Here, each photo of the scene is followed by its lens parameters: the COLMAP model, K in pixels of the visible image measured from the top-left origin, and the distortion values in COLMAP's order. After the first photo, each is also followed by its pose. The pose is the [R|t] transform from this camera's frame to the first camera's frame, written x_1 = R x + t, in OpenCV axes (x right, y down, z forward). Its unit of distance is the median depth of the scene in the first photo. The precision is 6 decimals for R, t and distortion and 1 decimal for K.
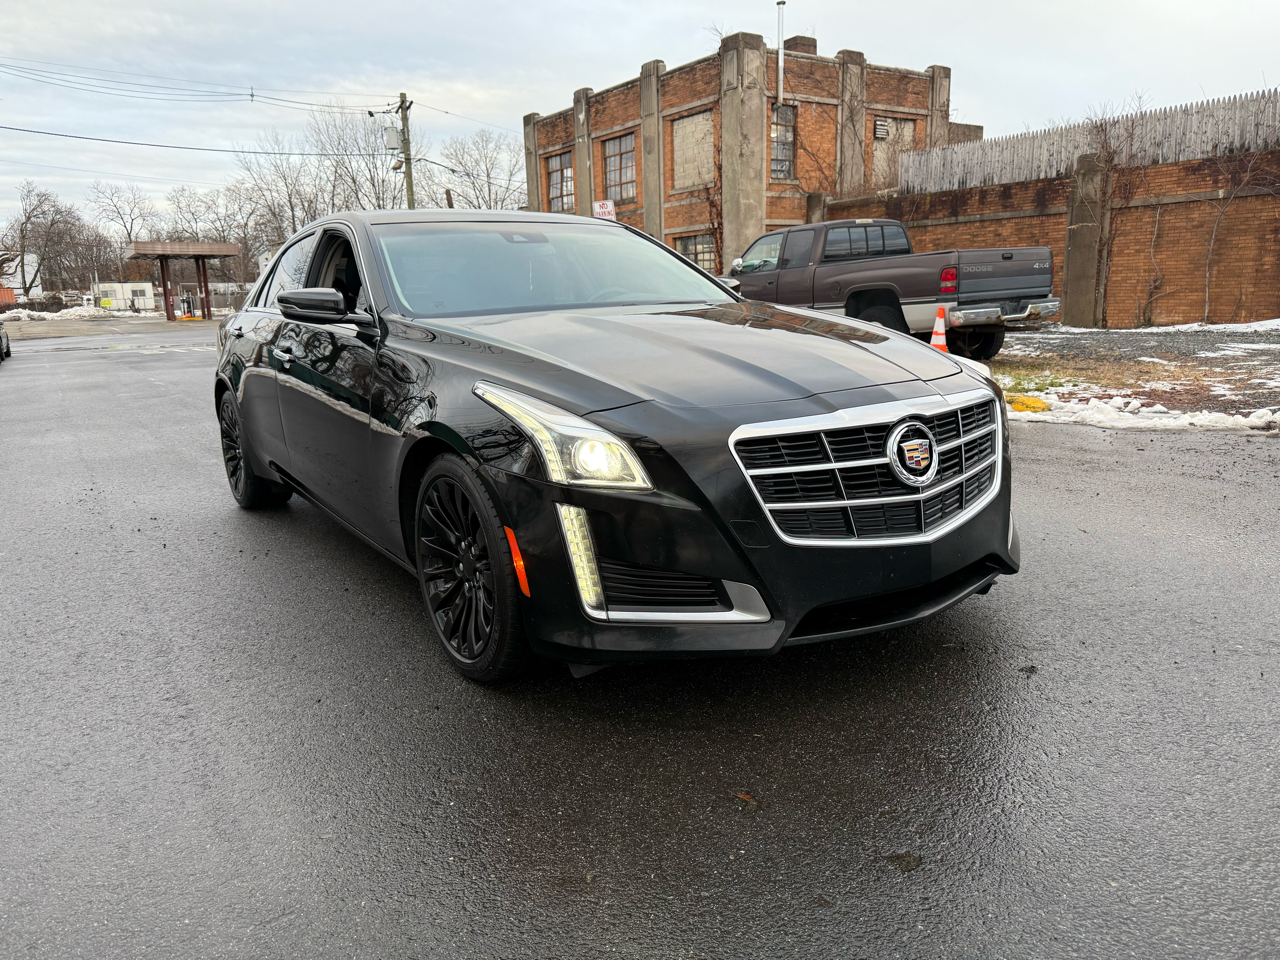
lens RADIAL K [[884.0, 0, 630.1], [0, 884.0, 472.5], [0, 0, 1]] dist [-0.003051, -0.021138]
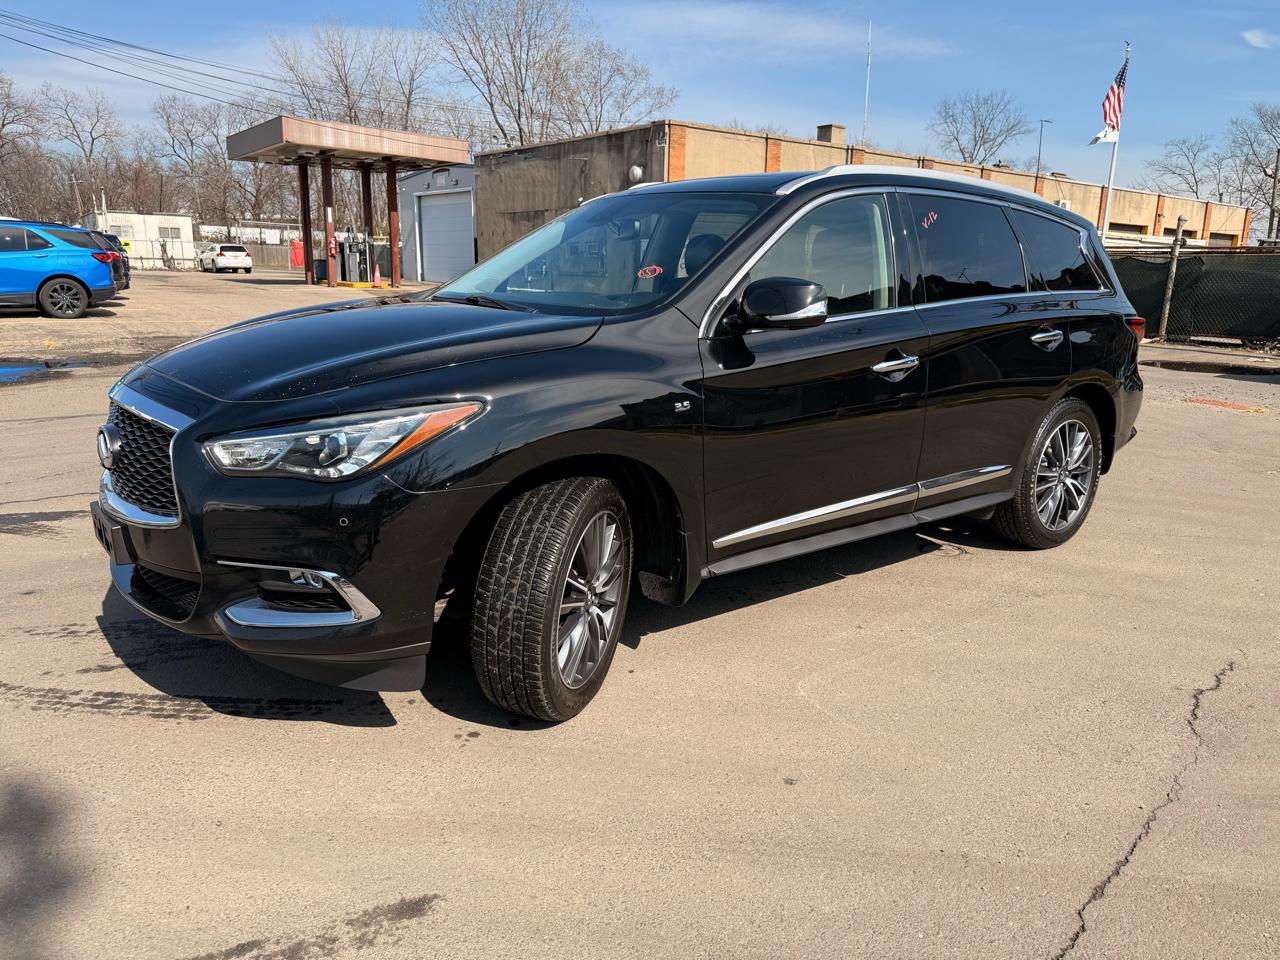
lens RADIAL K [[884.0, 0, 645.5], [0, 884.0, 480.3], [0, 0, 1]] dist [-0.003051, -0.021138]
pose [[0.995242, 0.035395, 0.090781, -0.966158], [-0.038584, 0.998690, 0.033617, -0.226067], [-0.089472, -0.036960, 0.995303, 1.230536]]
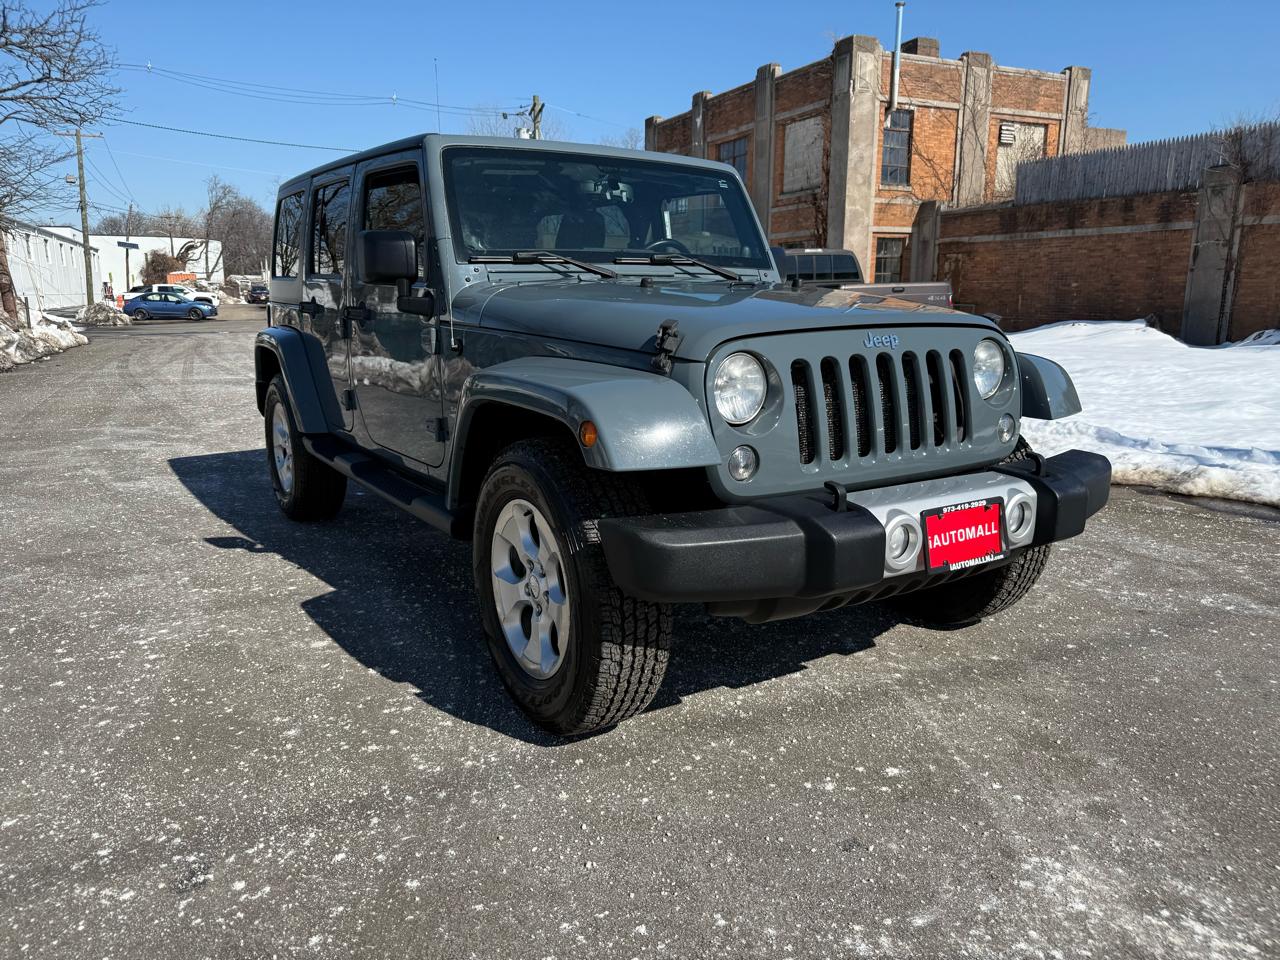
lens RADIAL K [[884.0, 0, 628.8], [0, 884.0, 470.0], [0, 0, 1]] dist [-0.003051, -0.021138]
pose [[0.985951, 0.060391, -0.155734, 0.053744], [-0.060422, 0.998163, 0.004535, -0.008296], [0.155722, 0.004938, 0.987789, 0.002179]]
